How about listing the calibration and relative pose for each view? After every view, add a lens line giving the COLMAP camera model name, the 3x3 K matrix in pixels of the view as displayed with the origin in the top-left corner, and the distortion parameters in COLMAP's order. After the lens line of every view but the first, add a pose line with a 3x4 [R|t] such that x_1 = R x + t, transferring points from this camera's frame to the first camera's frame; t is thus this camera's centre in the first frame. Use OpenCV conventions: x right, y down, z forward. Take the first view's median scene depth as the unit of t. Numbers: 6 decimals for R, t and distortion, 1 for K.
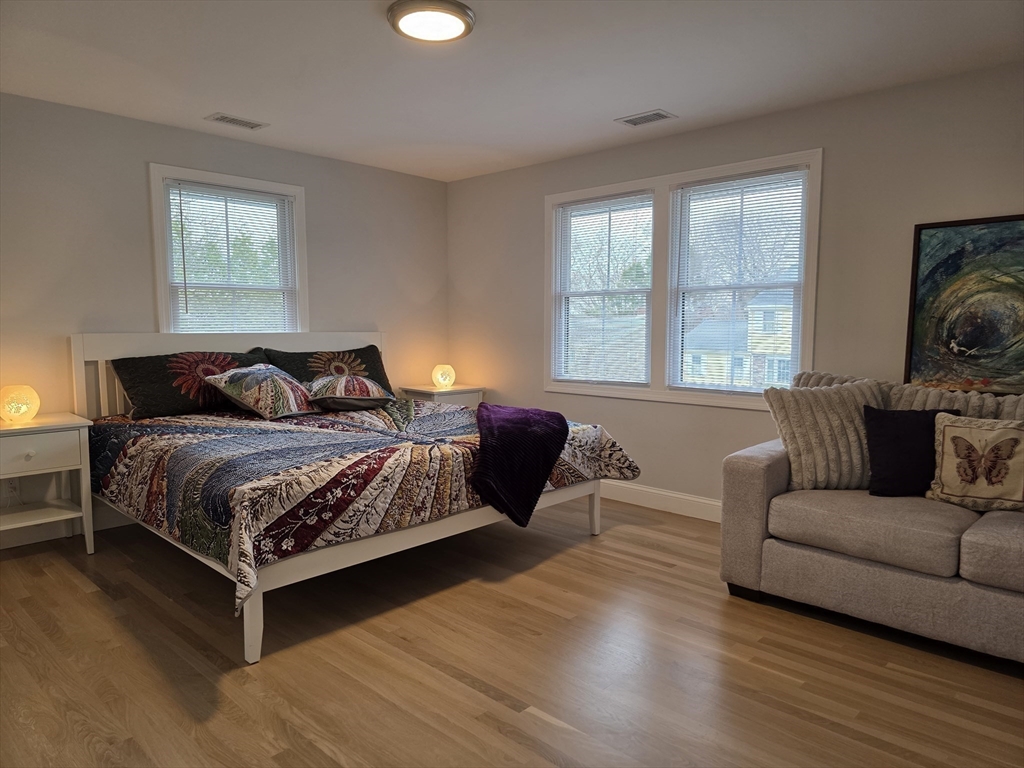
lens RADIAL K [[697.8, 0, 511.0], [0, 697.8, 384.2], [0, 0, 1]] dist [0.068214, -0.050723]
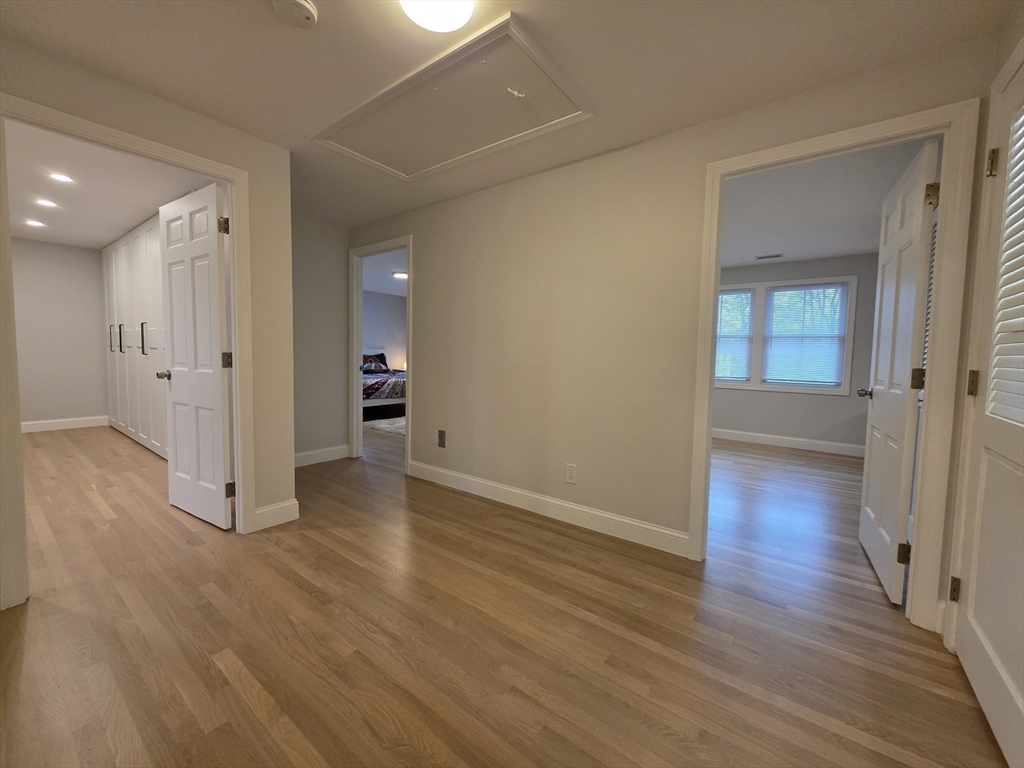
lens RADIAL K [[409.6, 0, 513.8], [0, 409.6, 380.9], [0, 0, 1]] dist [-0.018210, -0.000068]
pose [[0.990153, 0.028547, 0.137051, 0.149232], [-0.025474, 0.999384, -0.024128, 0.110498], [-0.137655, 0.020399, 0.990270, -1.005690]]
